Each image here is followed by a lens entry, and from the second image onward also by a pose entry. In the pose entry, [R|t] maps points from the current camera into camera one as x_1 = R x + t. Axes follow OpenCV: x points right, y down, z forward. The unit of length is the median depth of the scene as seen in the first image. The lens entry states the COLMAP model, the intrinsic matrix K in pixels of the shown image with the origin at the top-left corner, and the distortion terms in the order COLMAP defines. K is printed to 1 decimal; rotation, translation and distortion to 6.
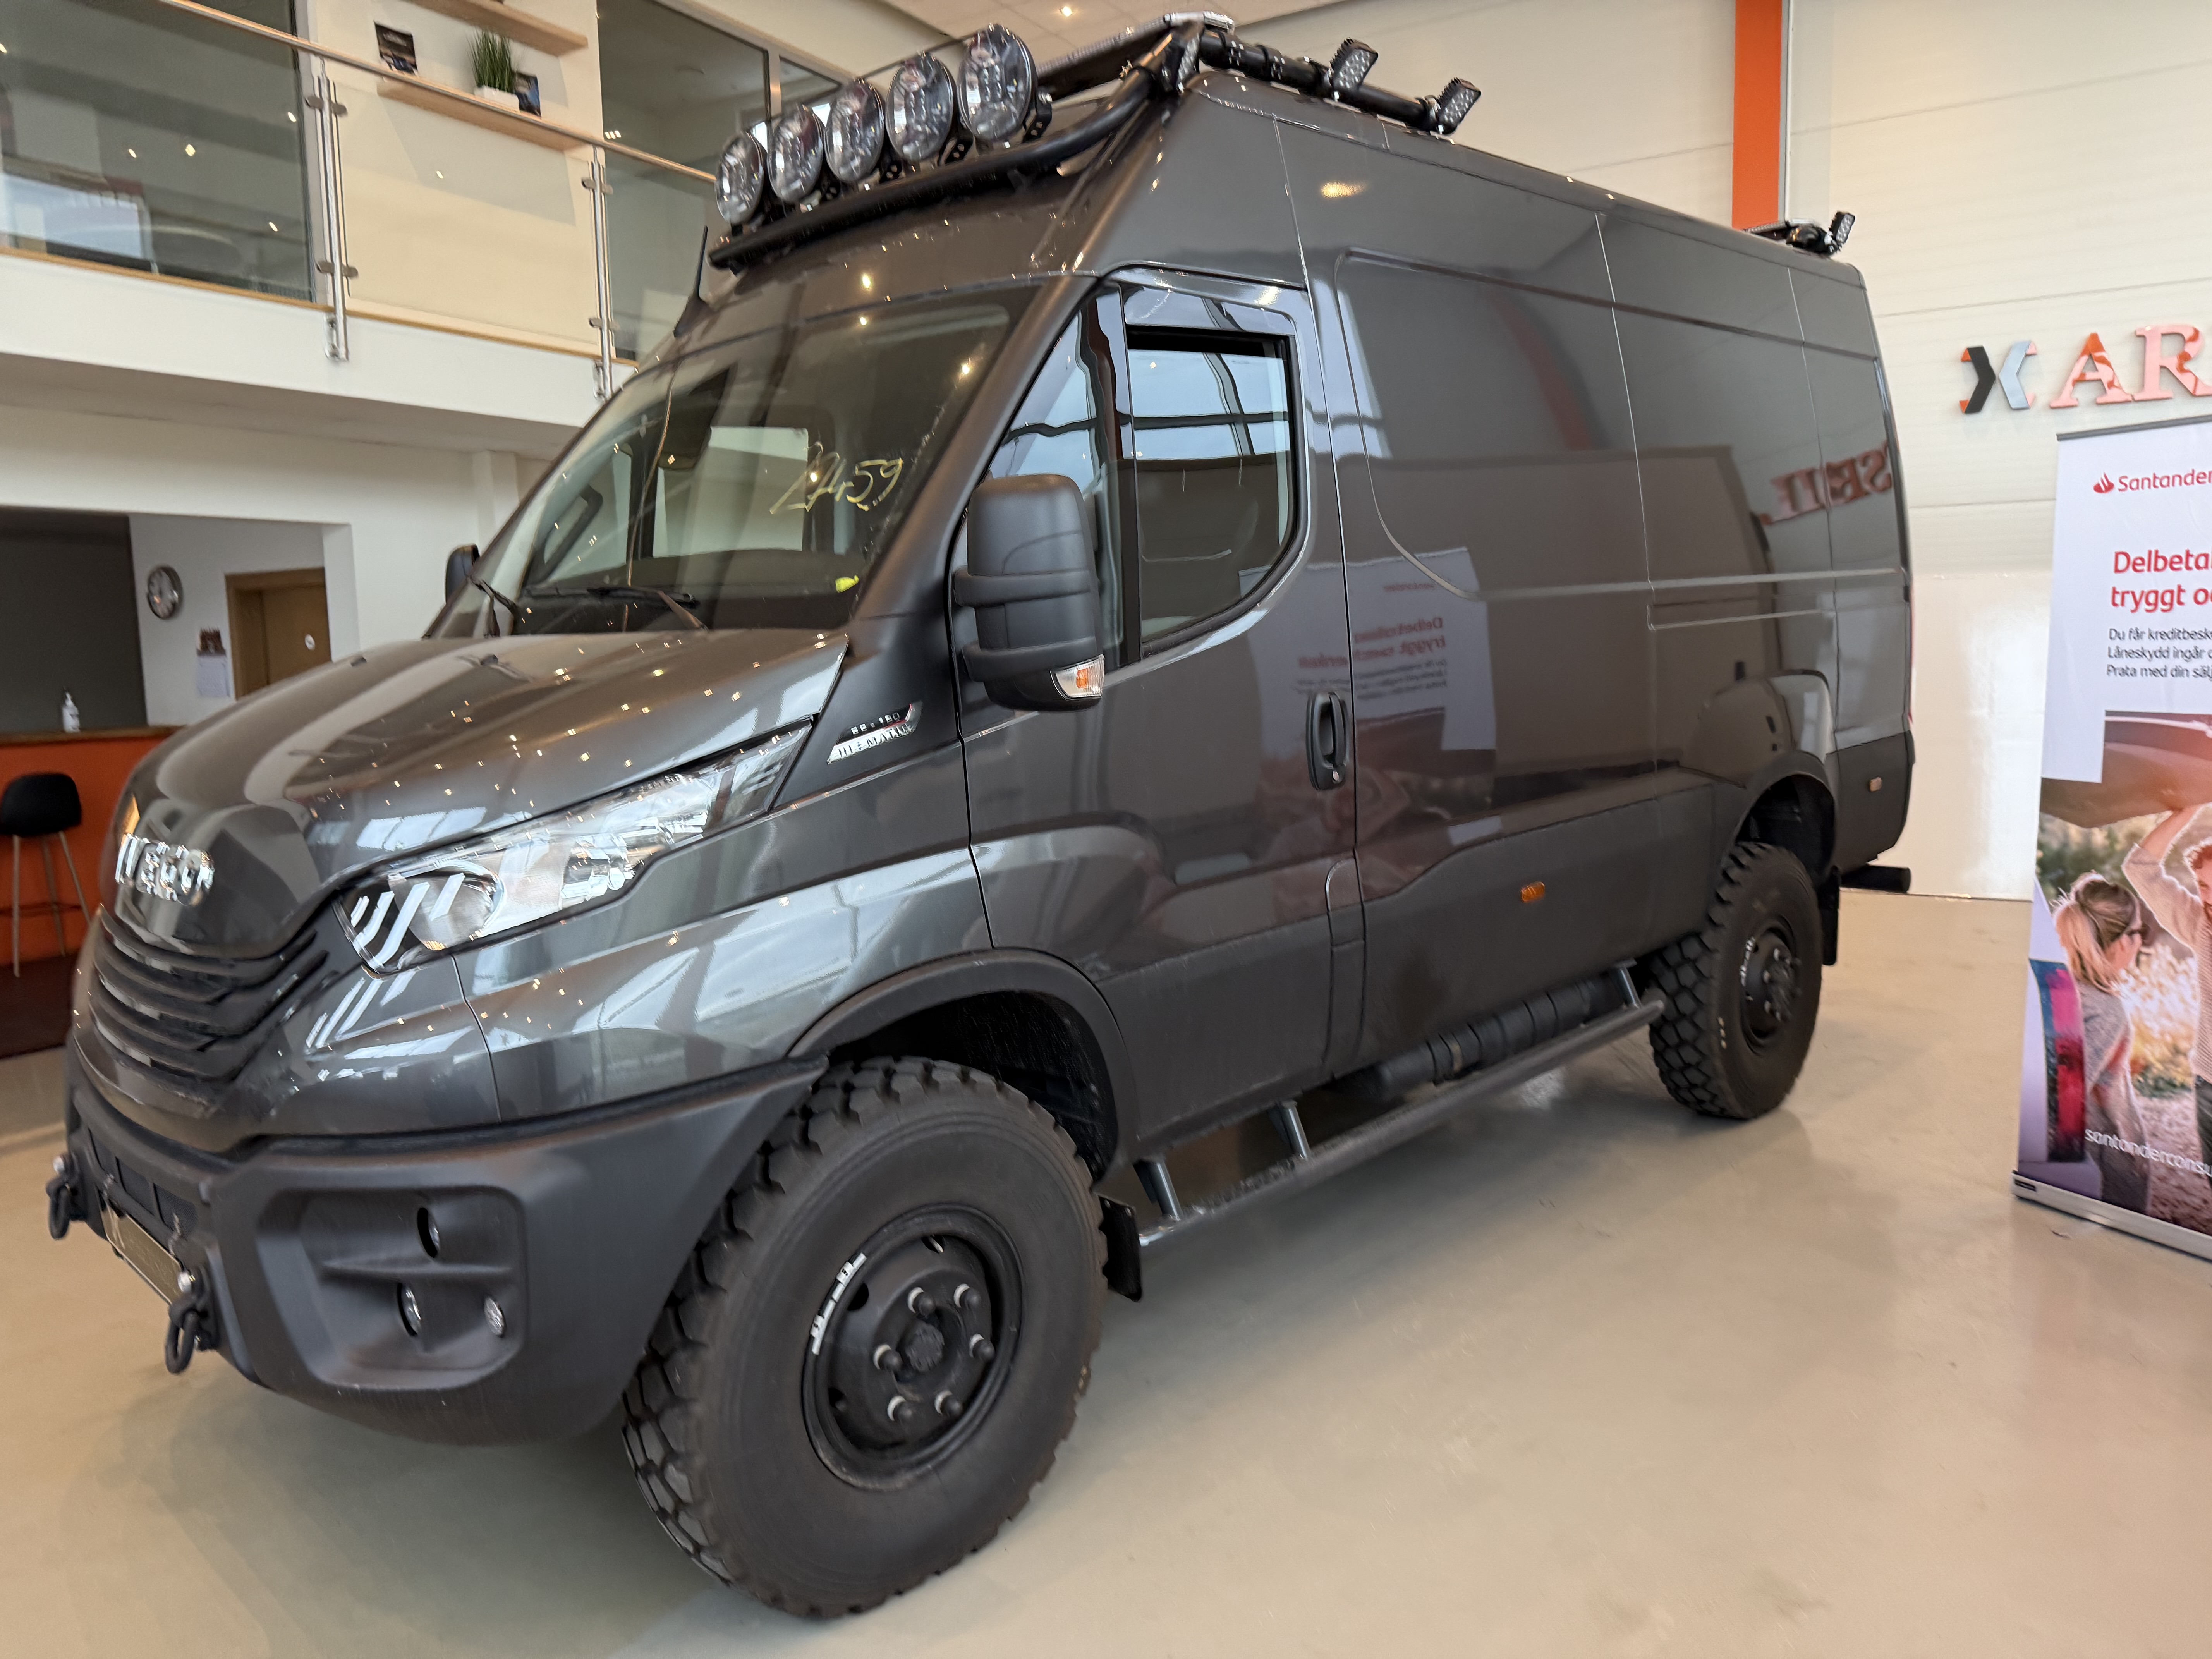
lens RADIAL K [[1564.5, 0, 1087.9], [0, 1564.5, 801.6], [0, 0, 1]] dist [0.026011, -0.040586]
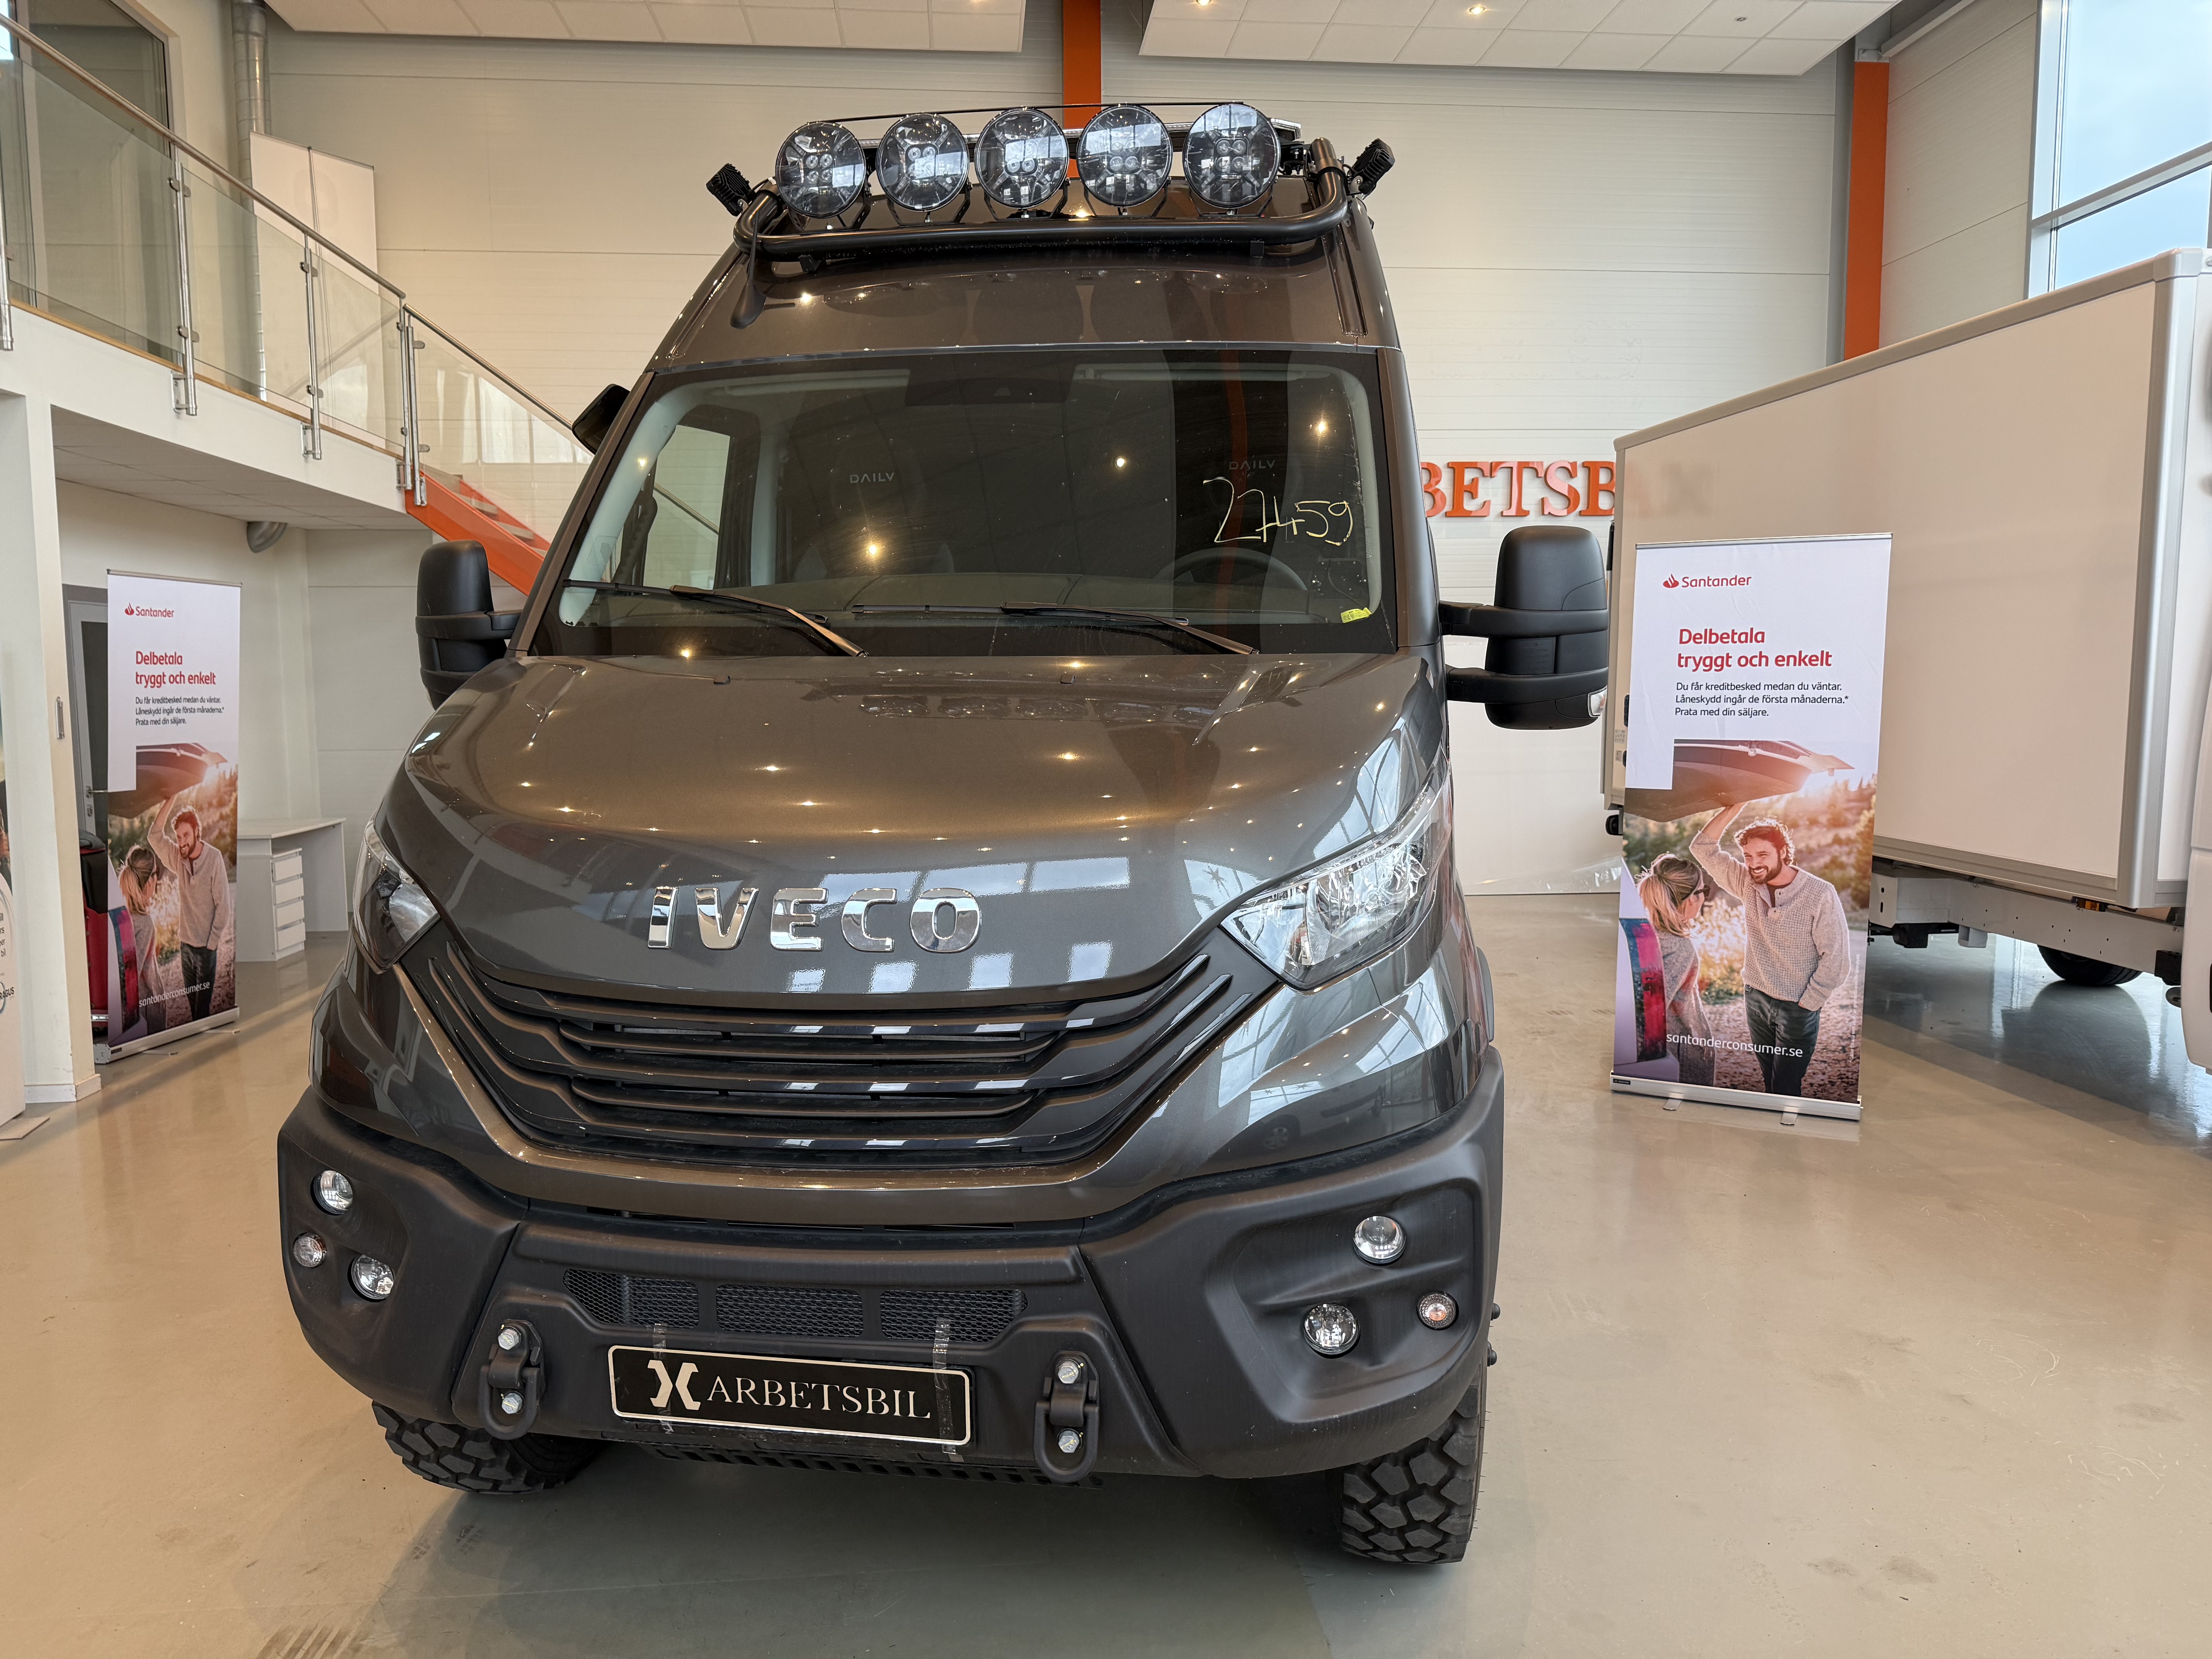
lens RADIAL K [[1558.7, 0, 1111.8], [0, 1558.7, 831.8], [0, 0, 1]] dist [0.051934, -0.073434]
pose [[0.801759, -0.037893, 0.596445, -0.652541], [0.047383, 0.998877, -0.000233, 0.002563], [-0.595766, 0.028448, 0.802654, 0.166858]]
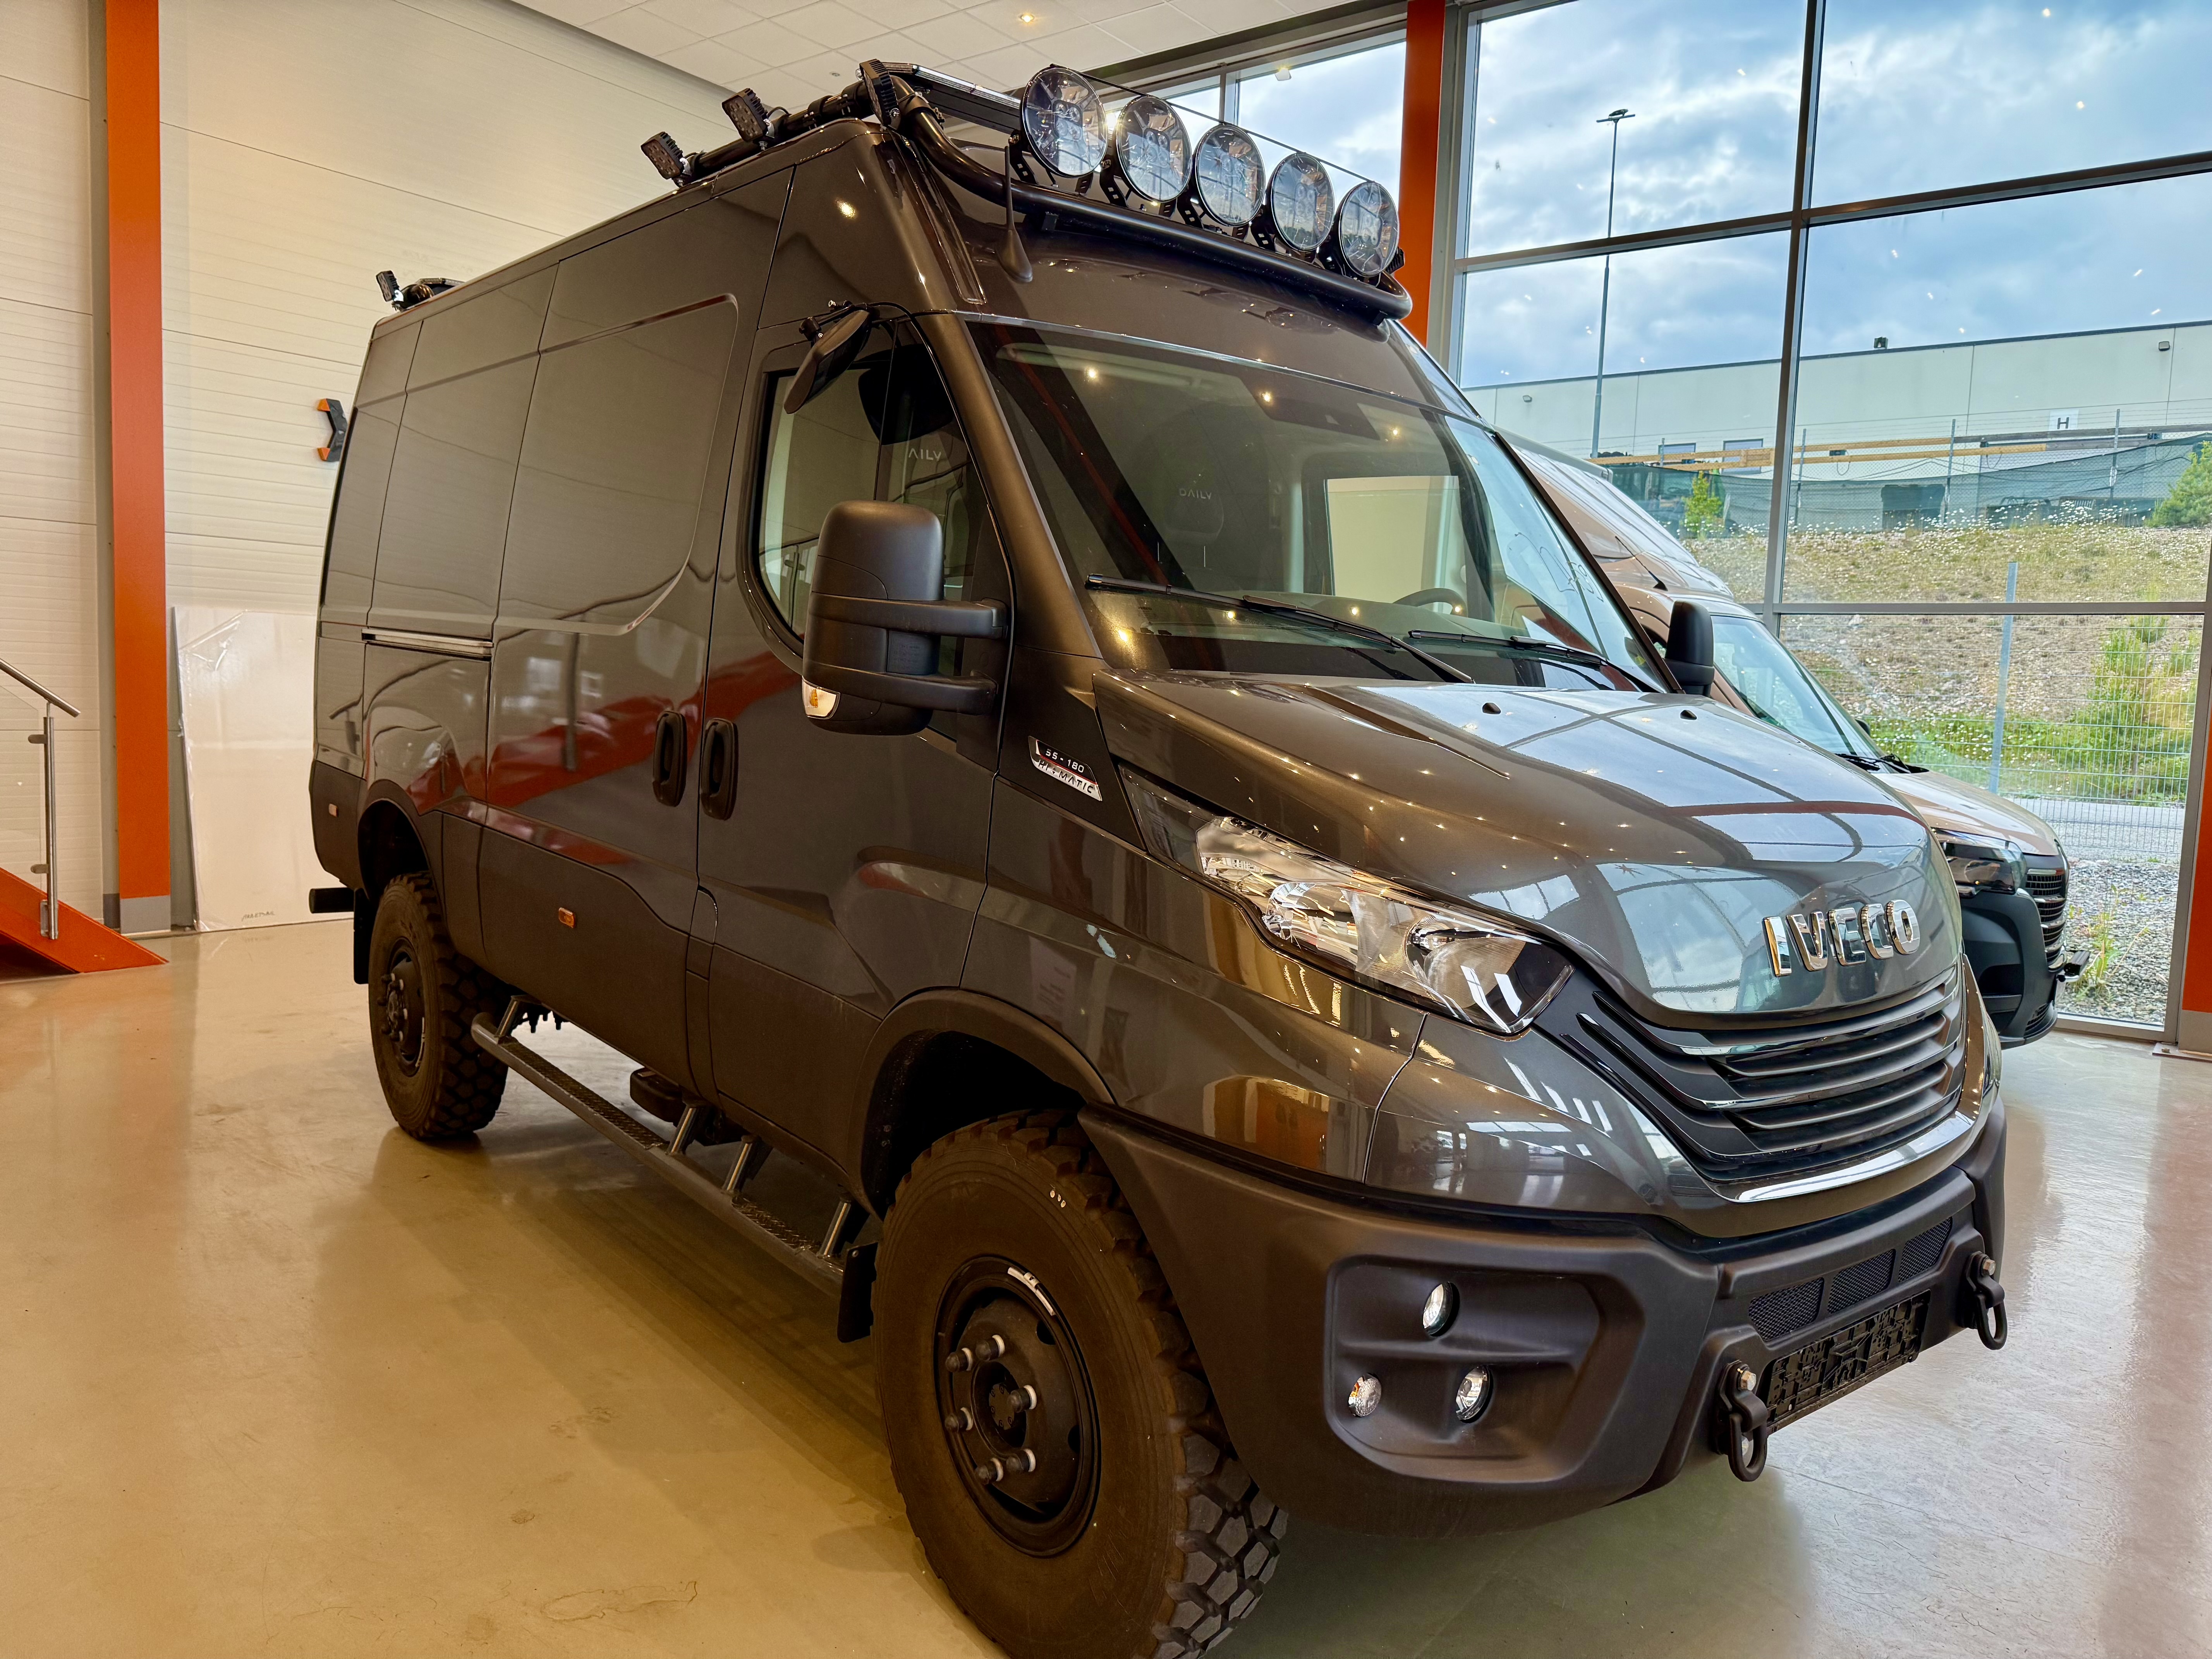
lens RADIAL K [[1567.7, 0, 1081.6], [0, 1567.7, 816.7], [0, 0, 1]] dist [0.011444, -0.002323]
pose [[0.101949, -0.054907, 0.993273, -1.072232], [0.061362, 0.996921, 0.048810, -0.070289], [-0.992895, 0.055974, 0.105004, 0.924762]]
